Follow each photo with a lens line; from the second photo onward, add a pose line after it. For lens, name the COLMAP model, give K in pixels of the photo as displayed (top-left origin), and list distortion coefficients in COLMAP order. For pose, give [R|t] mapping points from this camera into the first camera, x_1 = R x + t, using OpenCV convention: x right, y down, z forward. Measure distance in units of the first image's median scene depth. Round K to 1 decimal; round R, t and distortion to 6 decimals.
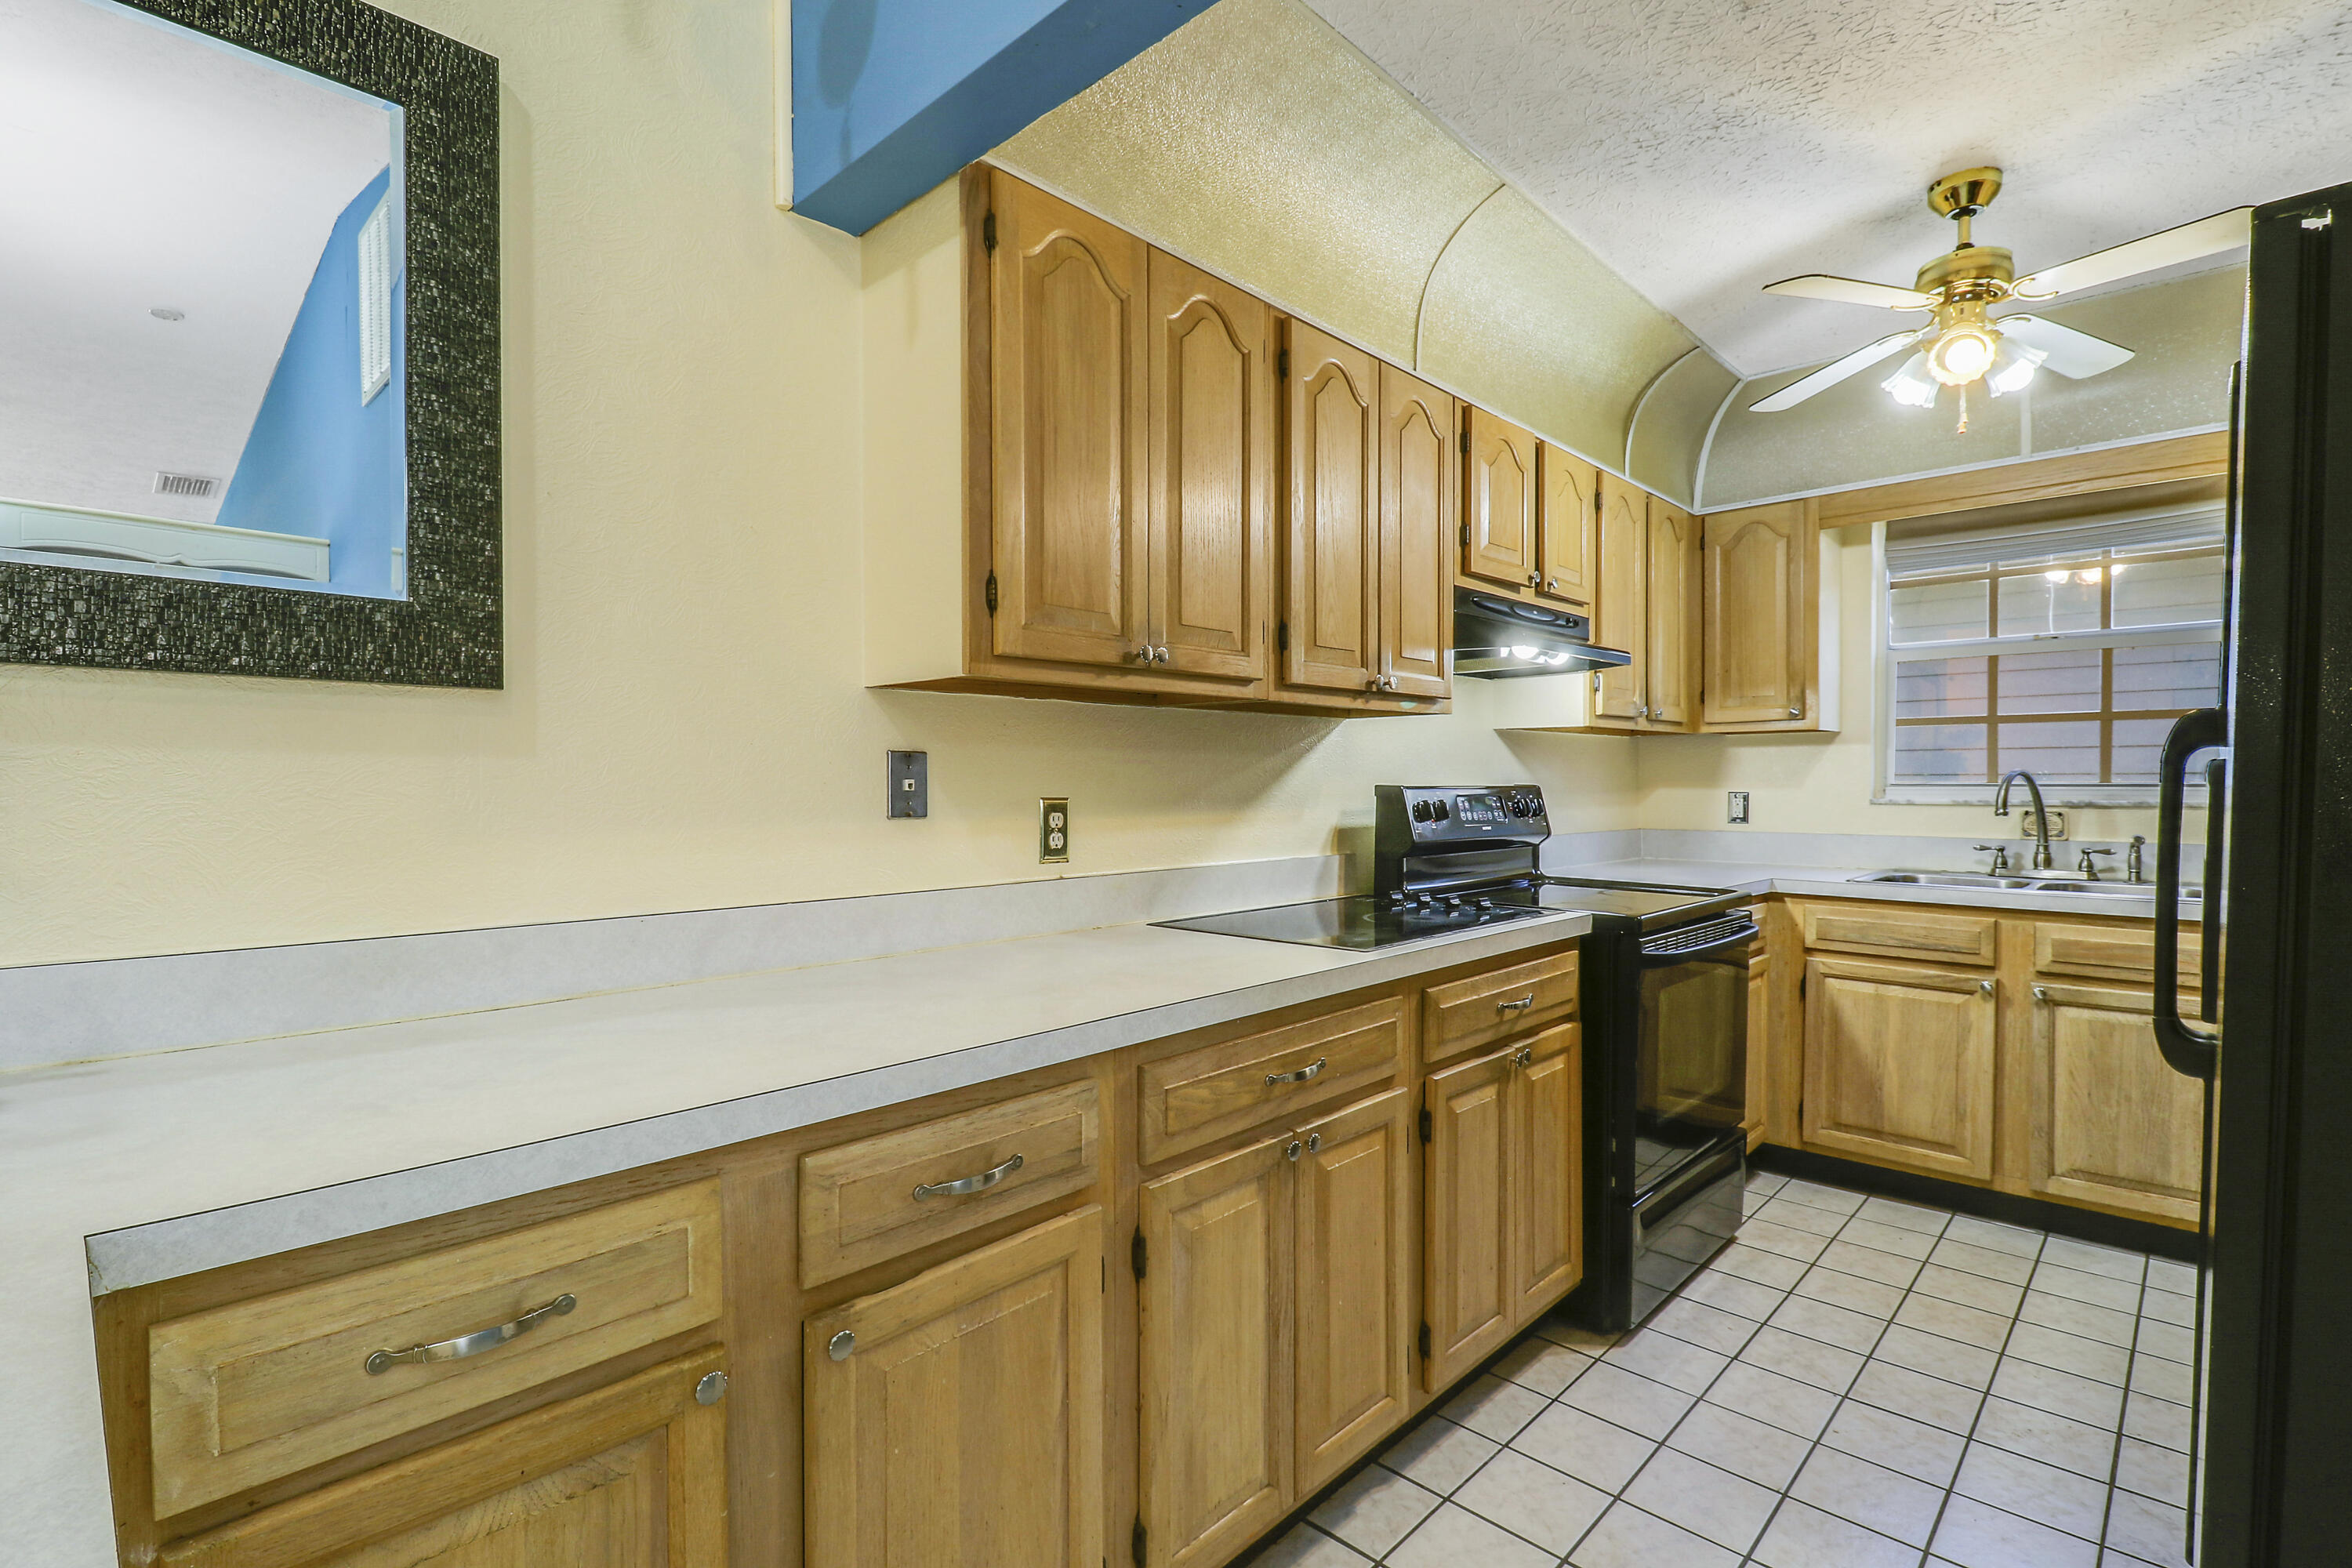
lens RADIAL K [[1093.8, 0, 1173.2], [0, 1093.8, 797.4], [0, 0, 1]] dist [0.001378, 0.000089]
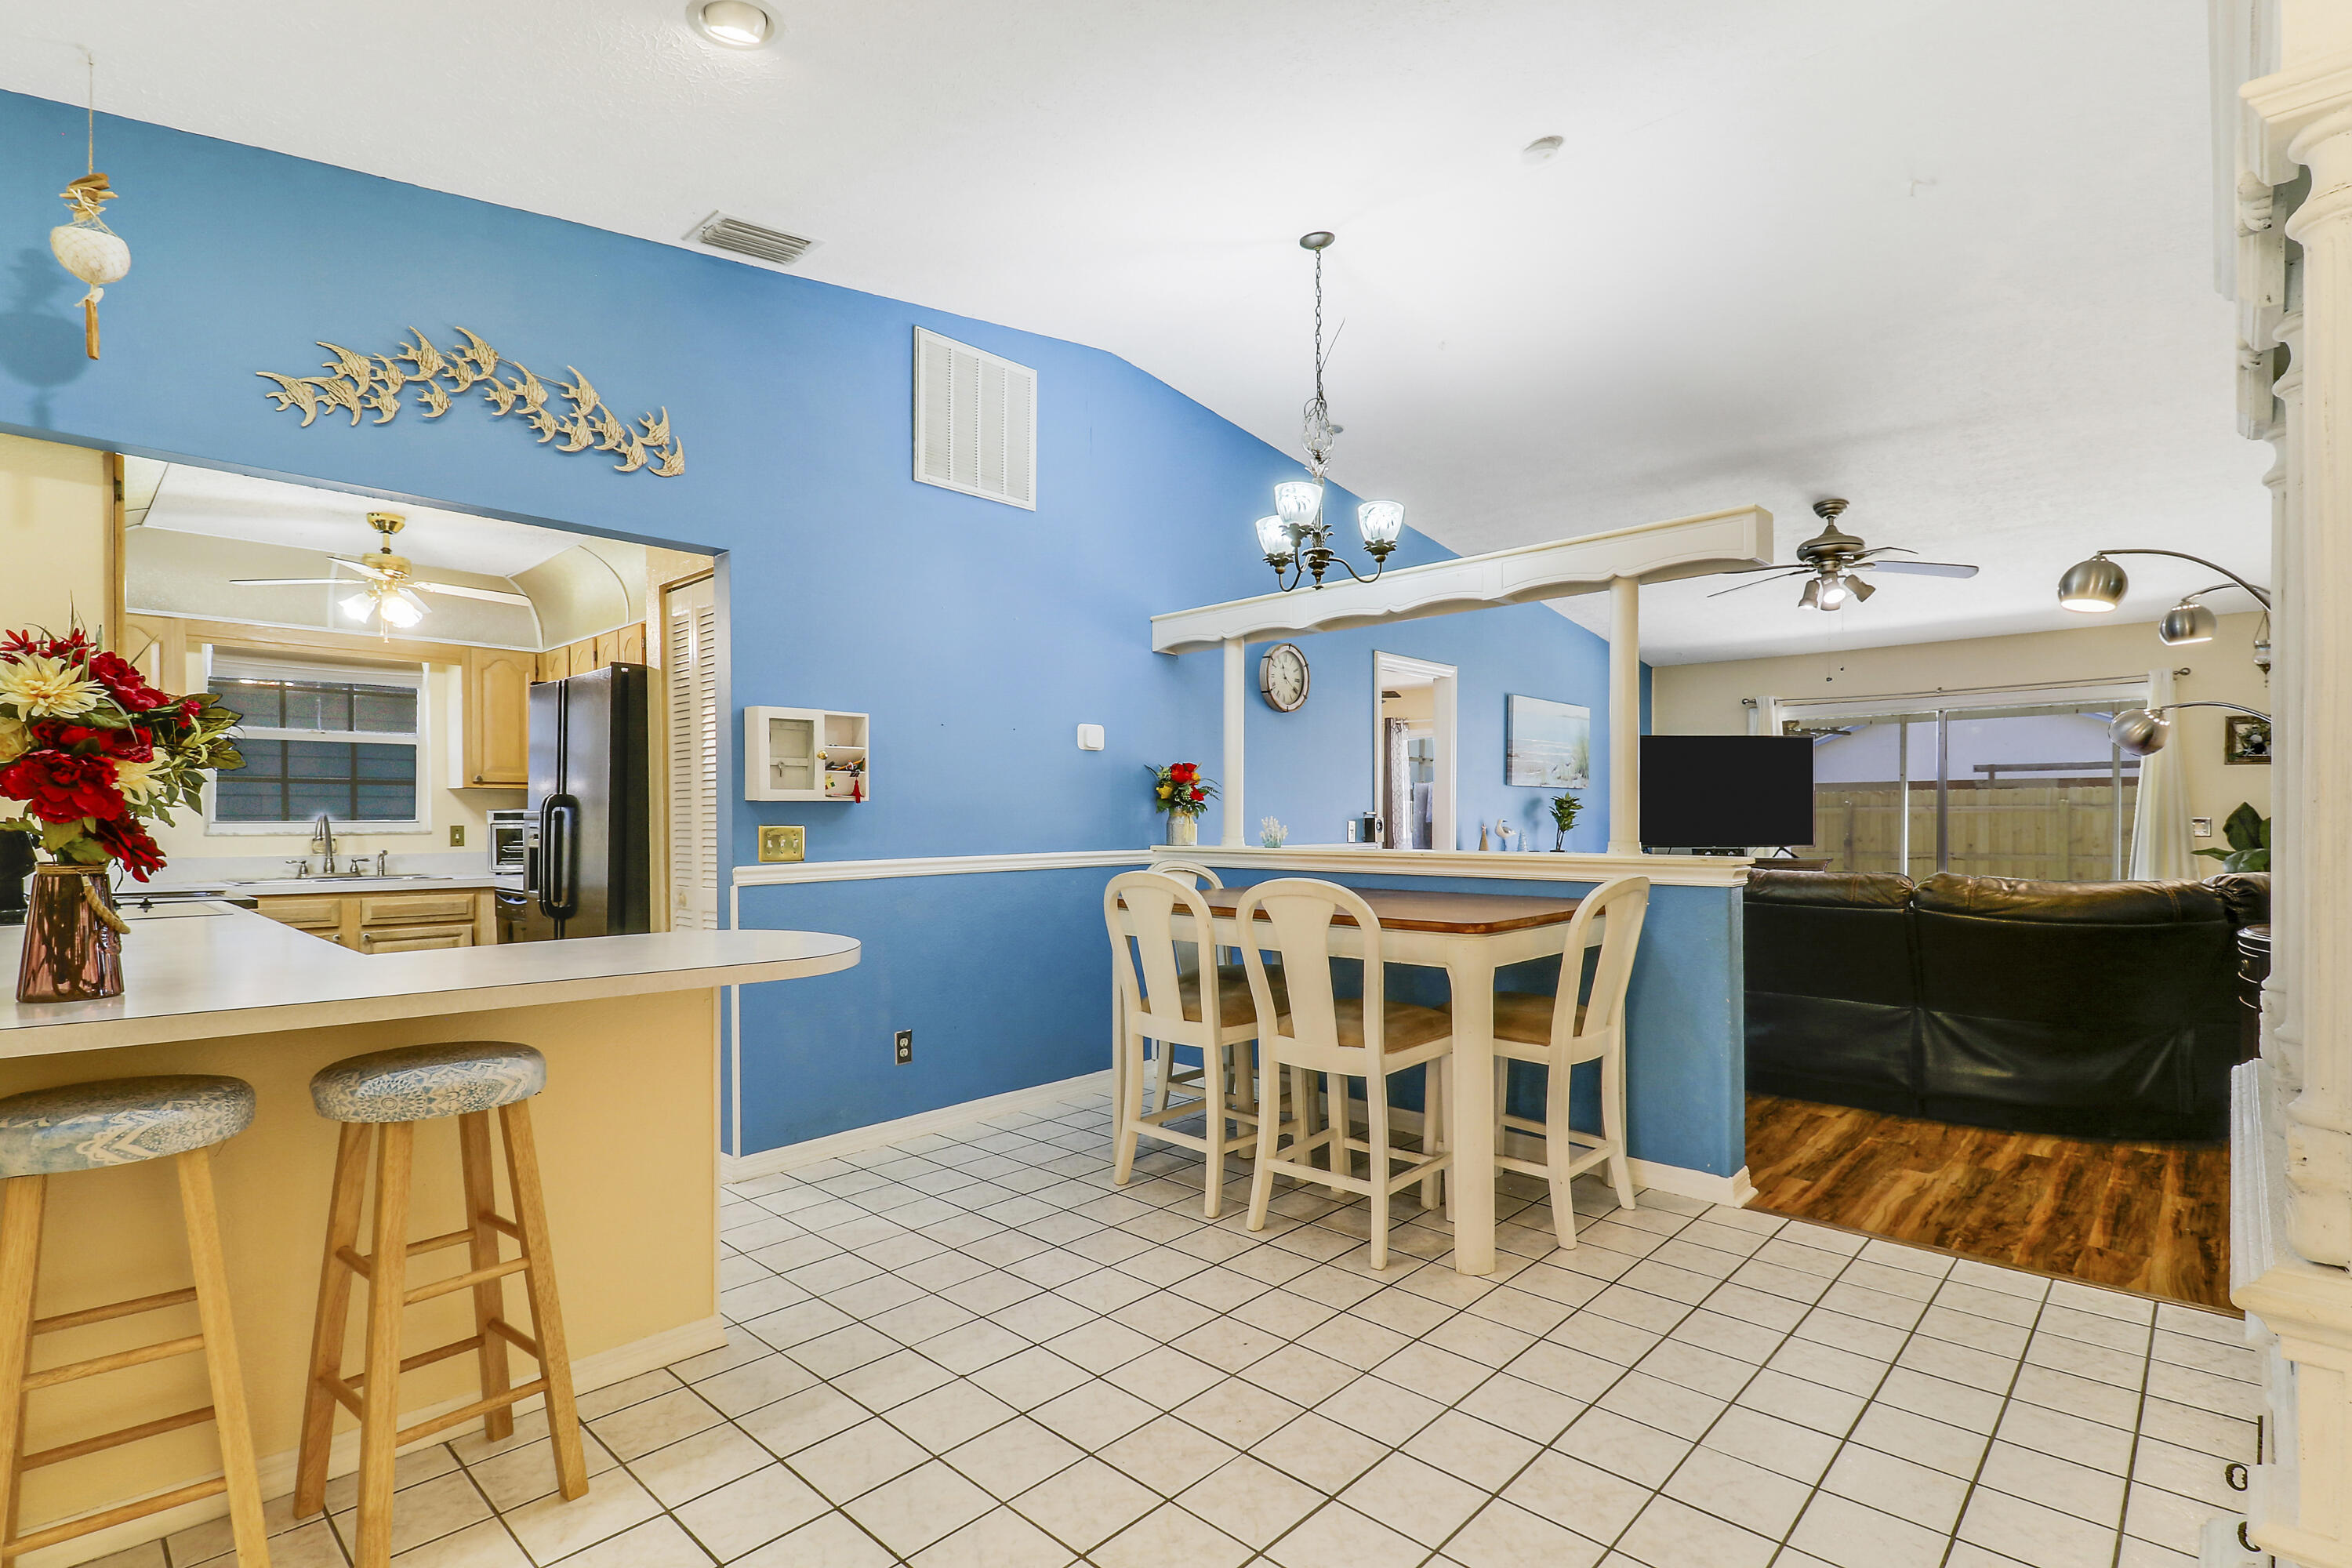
lens RADIAL K [[1096.3, 0, 1219.7], [0, 1096.3, 821.0], [0, 0, 1]] dist [0.002896, -0.000052]
pose [[-0.029815, 0.000662, 0.999555, -1.109159], [0.017784, 0.999842, -0.000132, 0.013911], [-0.999397, 0.017772, -0.029822, -0.372680]]
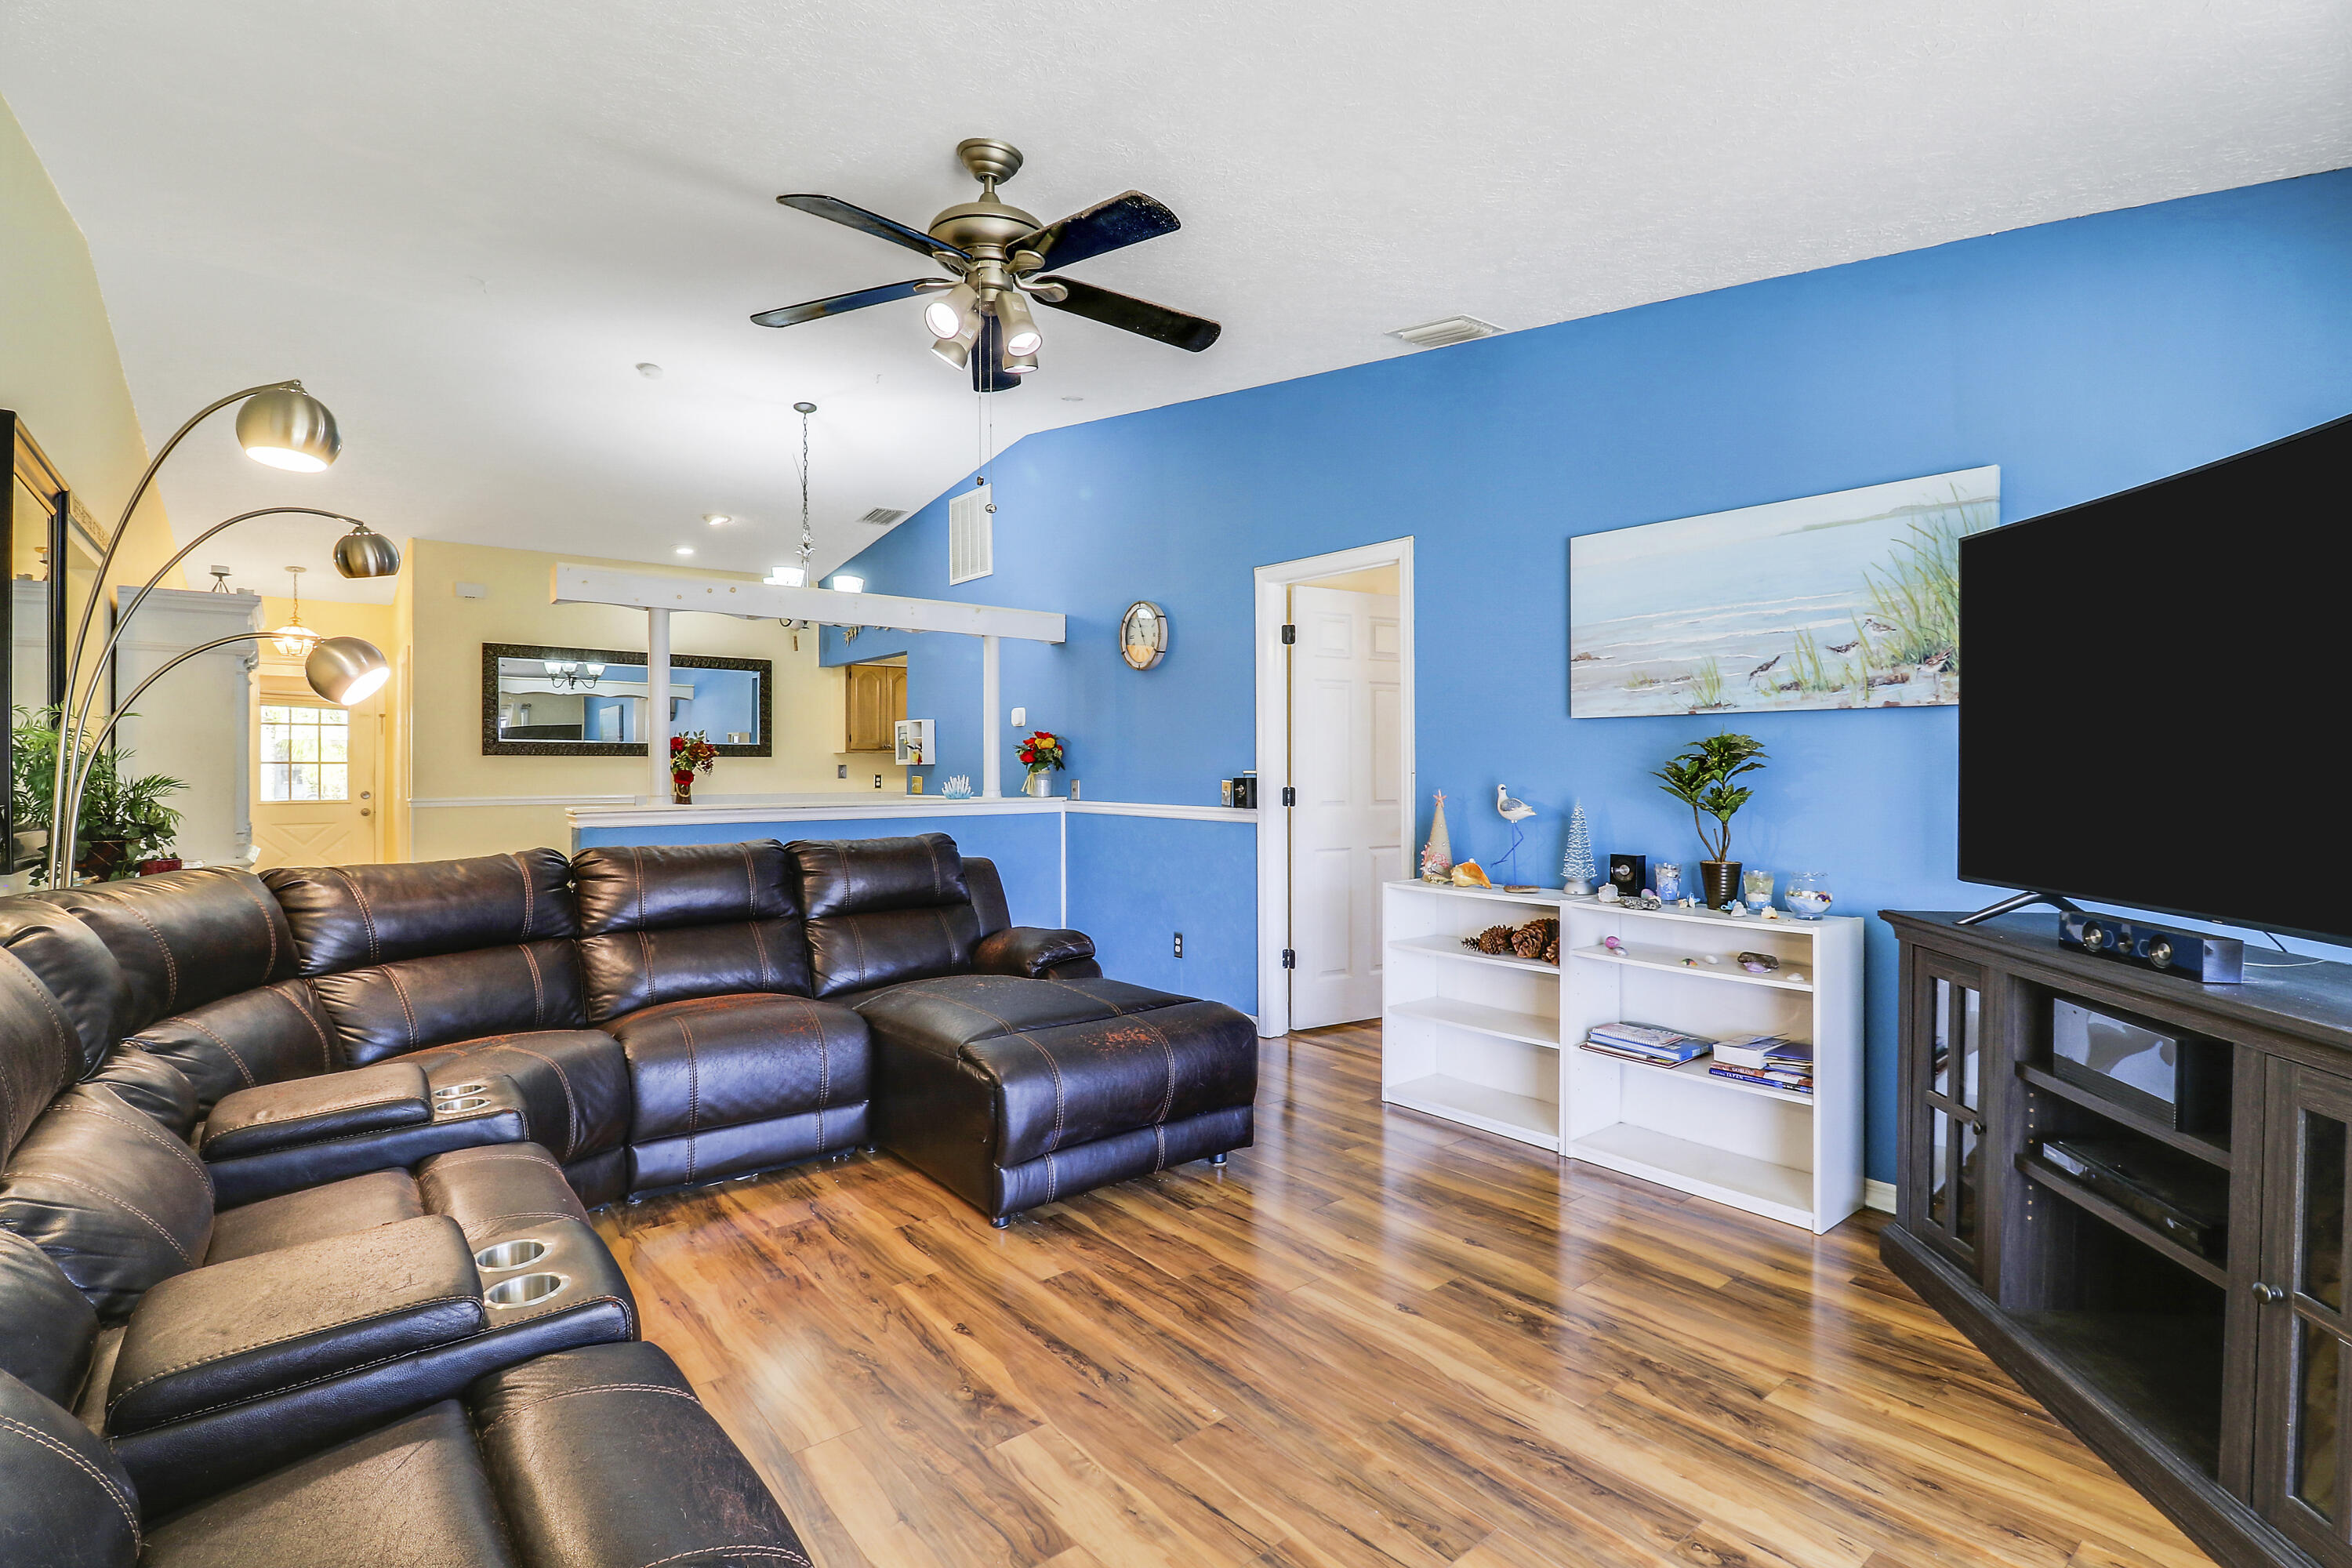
lens RADIAL K [[1107.5, 0, 1176.0], [0, 1107.5, 784.0], [0, 0, 1]] dist [-0.001234, -0.000224]
pose [[0.992100, 0.003409, -0.125403, 1.332171], [-0.003148, 0.999992, 0.002281, 0.020108], [0.125410, -0.001868, 0.992103, -2.682709]]
